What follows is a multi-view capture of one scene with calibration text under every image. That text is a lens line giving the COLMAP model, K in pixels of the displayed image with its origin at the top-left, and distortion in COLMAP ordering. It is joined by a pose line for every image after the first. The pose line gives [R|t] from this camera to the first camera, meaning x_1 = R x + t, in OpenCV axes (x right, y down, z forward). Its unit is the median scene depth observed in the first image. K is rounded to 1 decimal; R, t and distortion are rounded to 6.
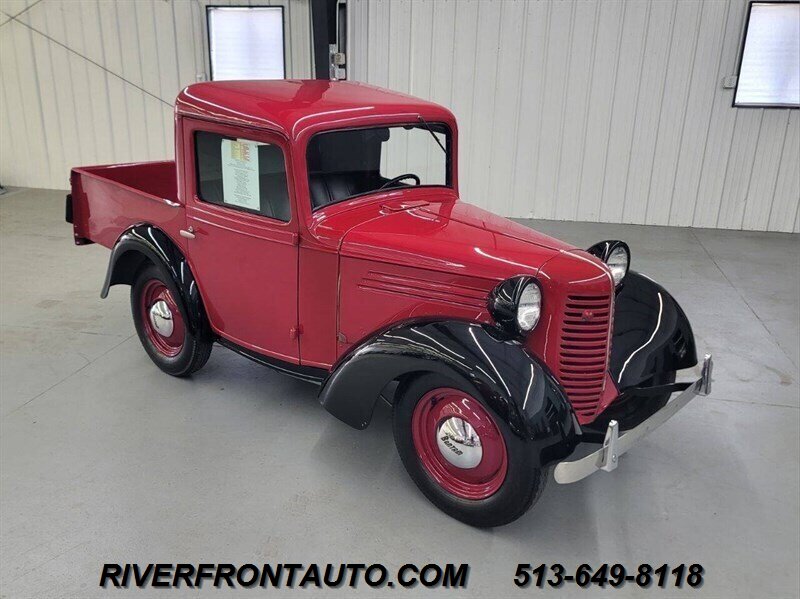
lens RADIAL K [[552.2, 0, 425.9], [0, 552.2, 299.4], [0, 0, 1]] dist [0.047664, -0.002842]
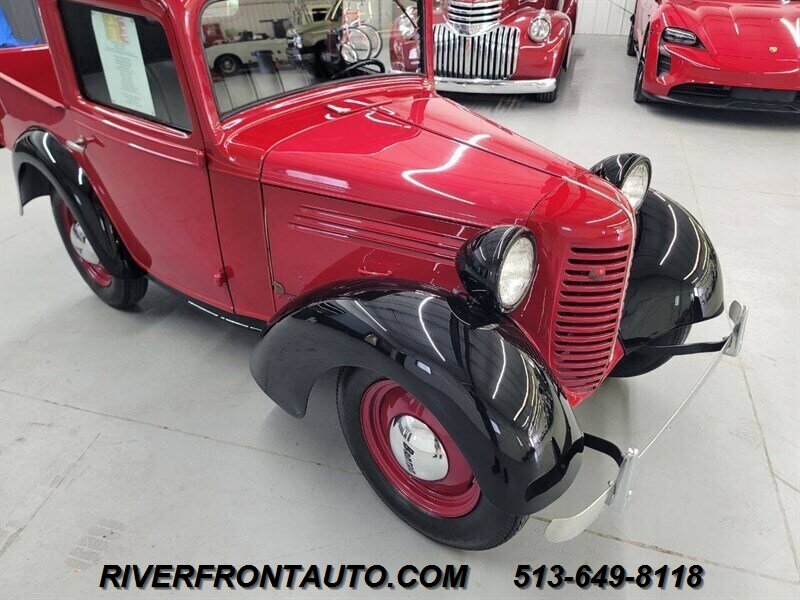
lens RADIAL K [[552.2, 0, 425.9], [0, 552.2, 299.9], [0, 0, 1]] dist [0.047664, -0.002842]
pose [[0.999689, -0.017317, 0.017956, 0.044863], [0.013583, 0.981609, 0.190420, -0.062162], [-0.020923, -0.190117, 0.981539, 0.232585]]
